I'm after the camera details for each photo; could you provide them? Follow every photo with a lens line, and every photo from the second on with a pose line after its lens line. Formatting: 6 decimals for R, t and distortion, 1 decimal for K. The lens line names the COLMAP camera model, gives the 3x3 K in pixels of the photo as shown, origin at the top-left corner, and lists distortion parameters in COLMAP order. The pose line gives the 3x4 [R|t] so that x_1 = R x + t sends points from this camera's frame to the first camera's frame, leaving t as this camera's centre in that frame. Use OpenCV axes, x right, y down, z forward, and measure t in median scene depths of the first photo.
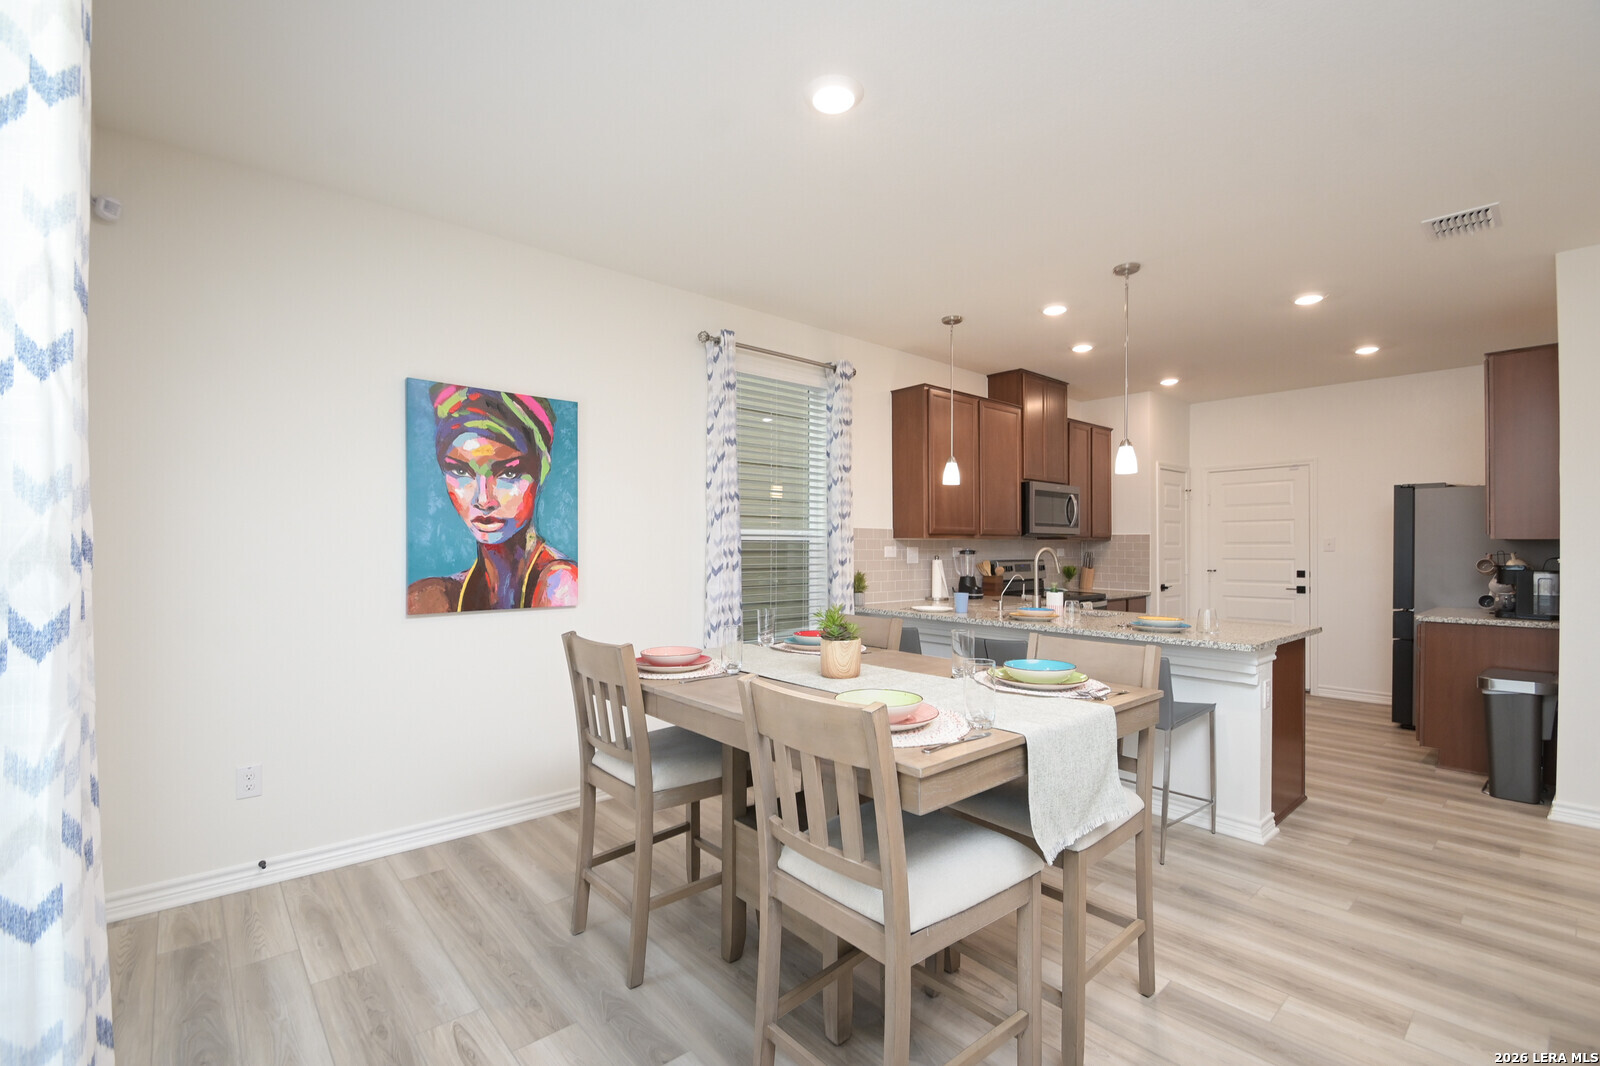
lens RADIAL K [[715.3, 0, 773.3], [0, 715.3, 541.9], [0, 0, 1]] dist [-0.009601, -0.004823]
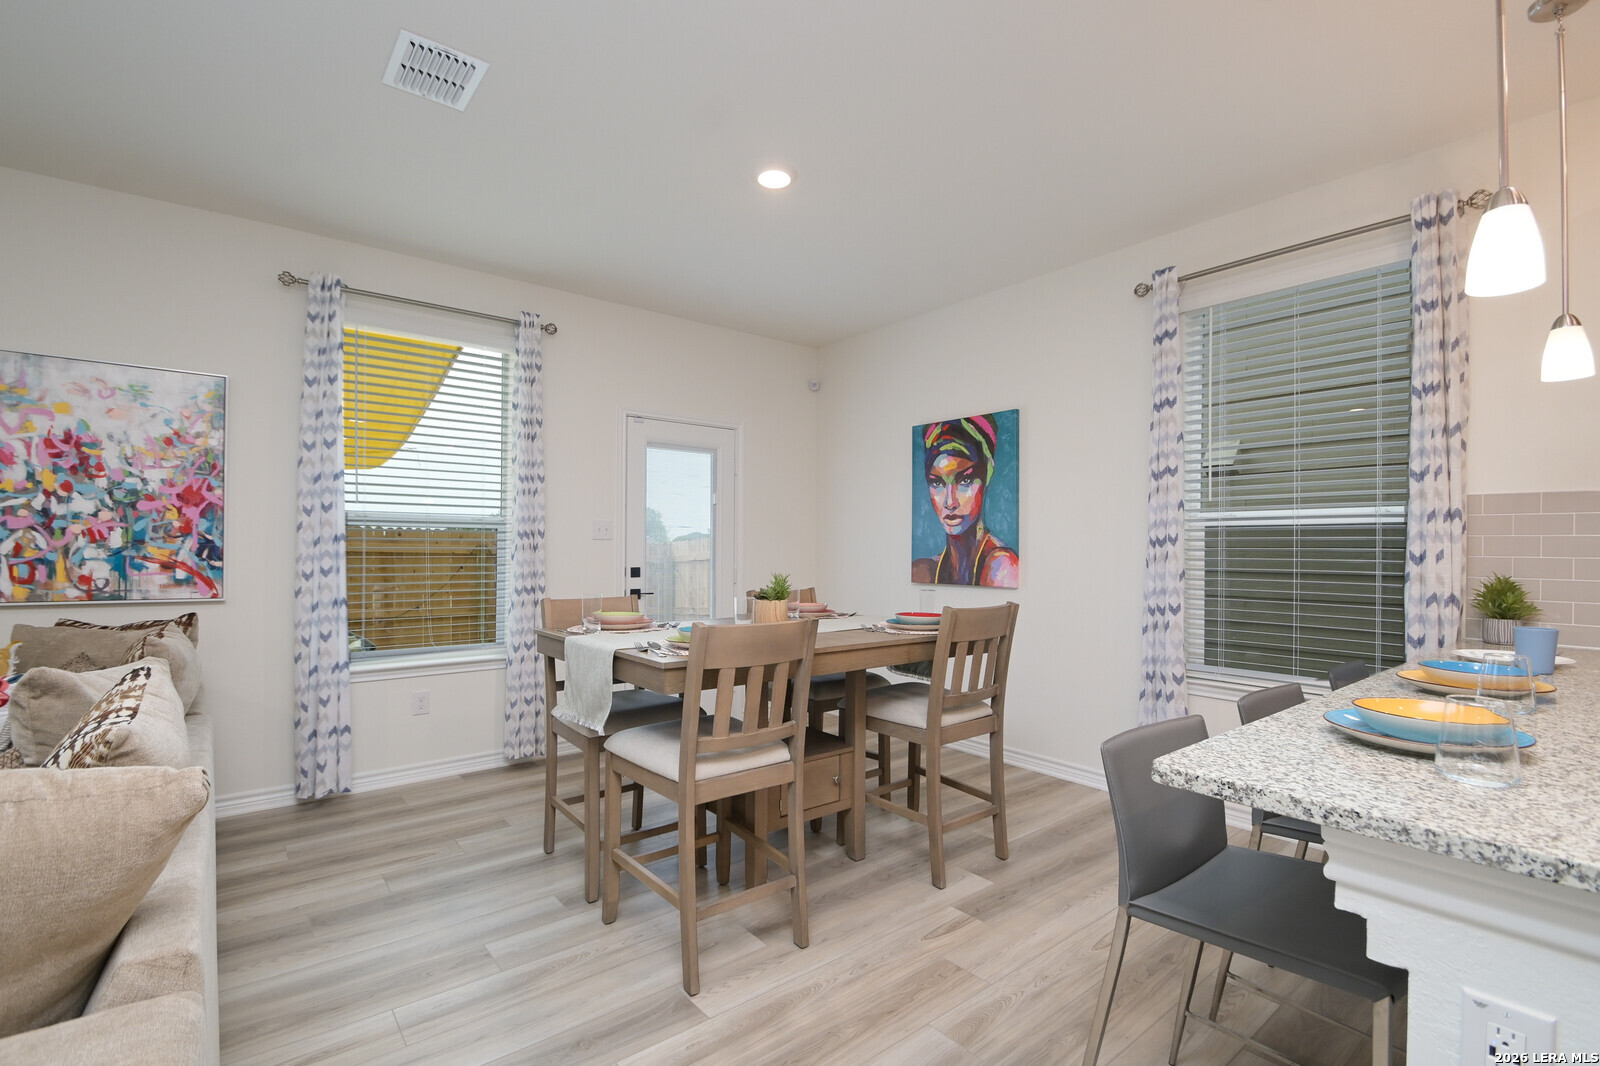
lens RADIAL K [[715.3, 0, 776.8], [0, 715.3, 548.5], [0, 0, 1]] dist [-0.009601, -0.004823]
pose [[-0.052898, -0.002847, -0.998596, 0.767359], [-0.001258, 0.999995, -0.002784, 0.026047], [0.998599, 0.001109, -0.052902, 0.596204]]
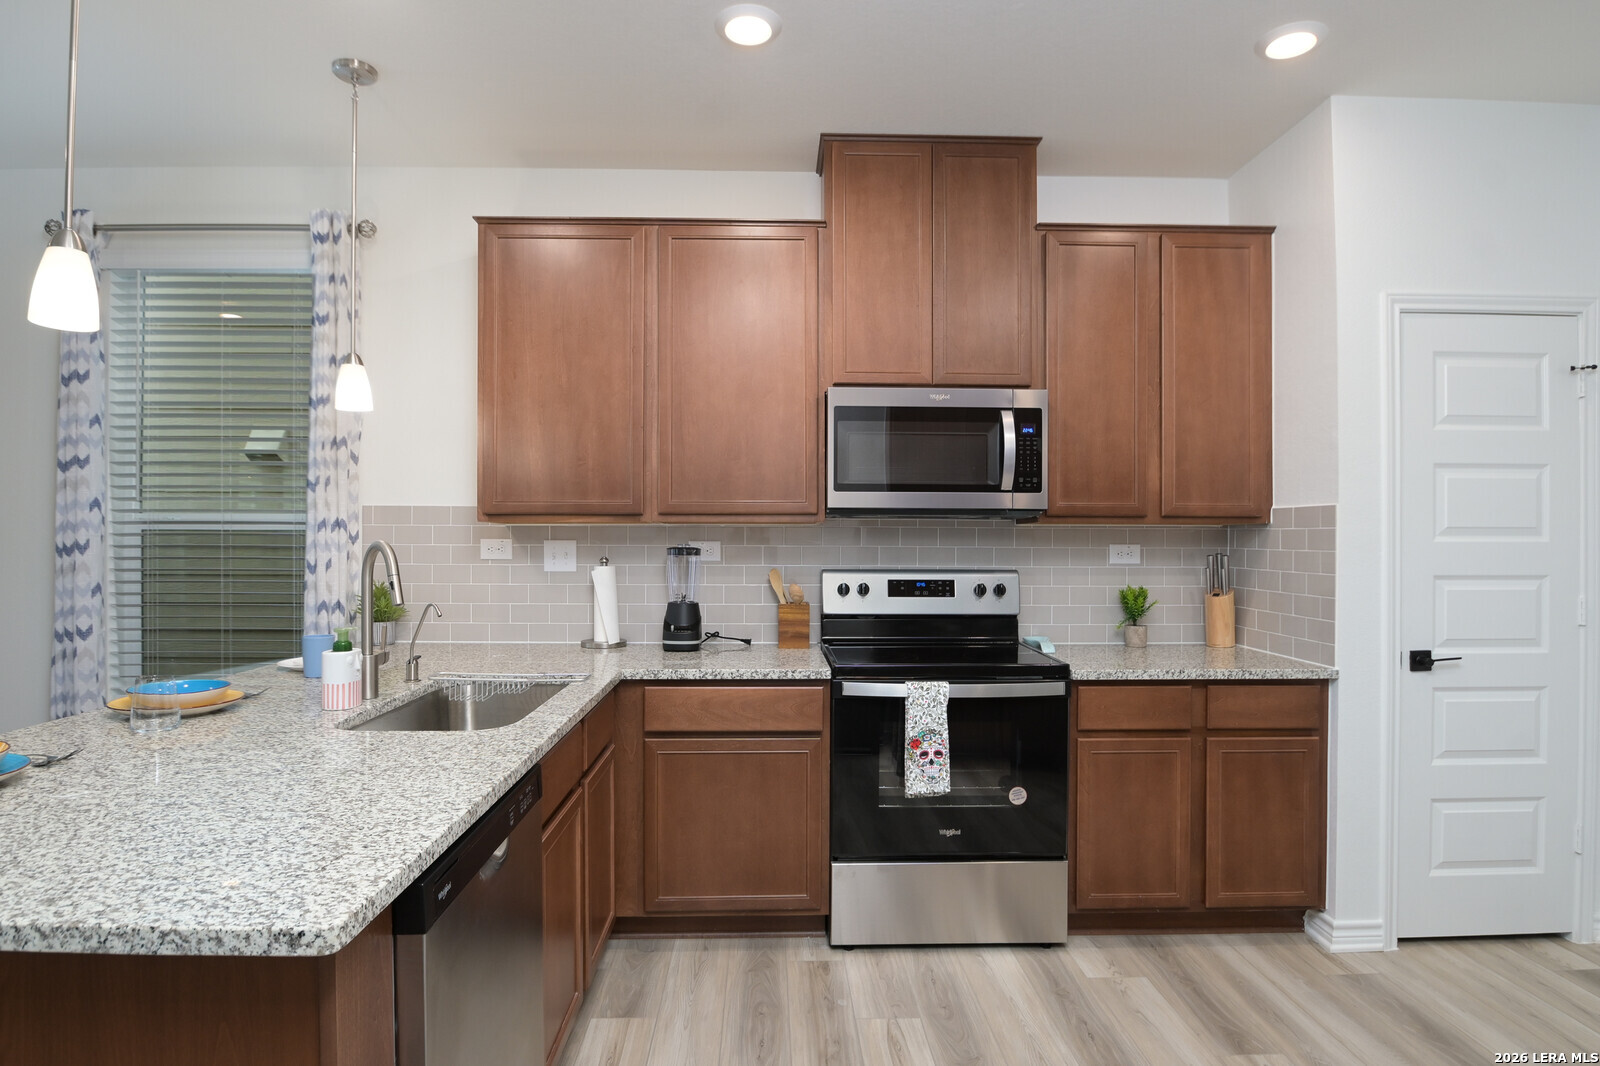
lens RADIAL K [[860.1, 0, 815.9], [0, 860.1, 541.4], [0, 0, 1]] dist [-0.019837, -0.004028]
pose [[0.777250, 0.002039, -0.629189, 0.945474], [0.003279, 0.999968, 0.007291, 0.005157], [0.629184, -0.007729, 0.777218, 0.819487]]
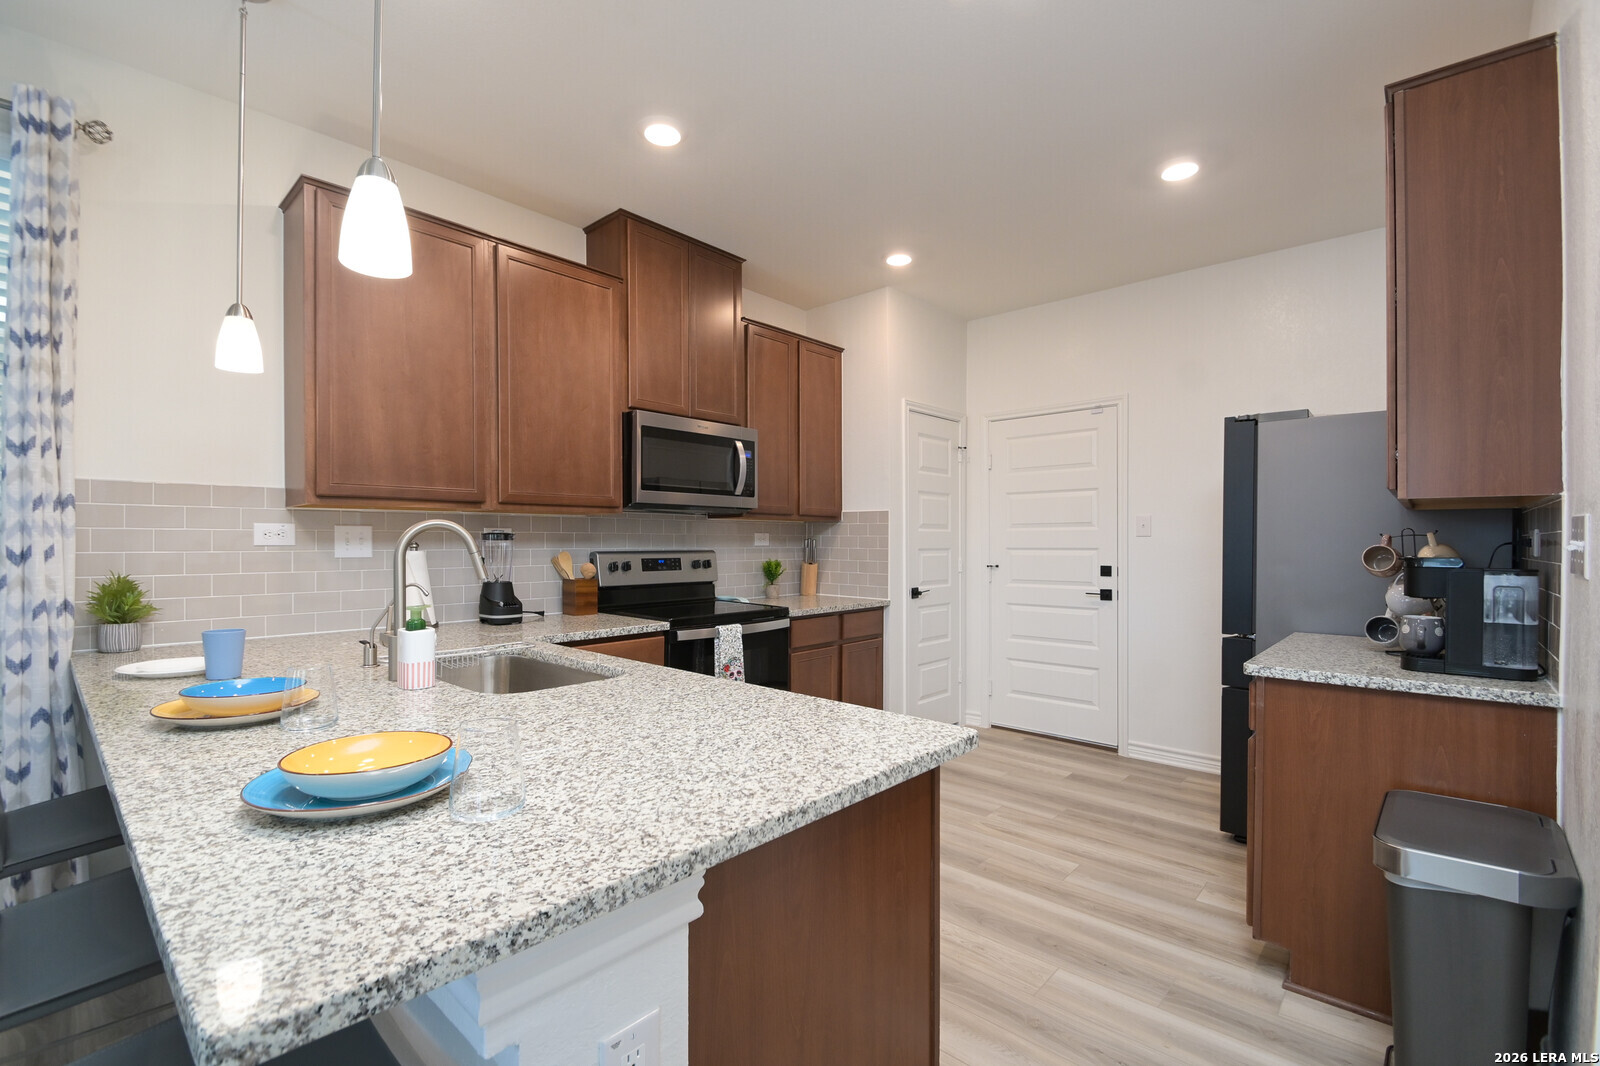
lens RADIAL K [[715.3, 0, 788.3], [0, 715.3, 543.5], [0, 0, 1]] dist [-0.009601, -0.004823]
pose [[0.991649, -0.002400, 0.128944, 0.565839], [0.000973, 0.999938, 0.011134, 0.018571], [-0.128962, -0.010915, 0.991589, 0.592509]]
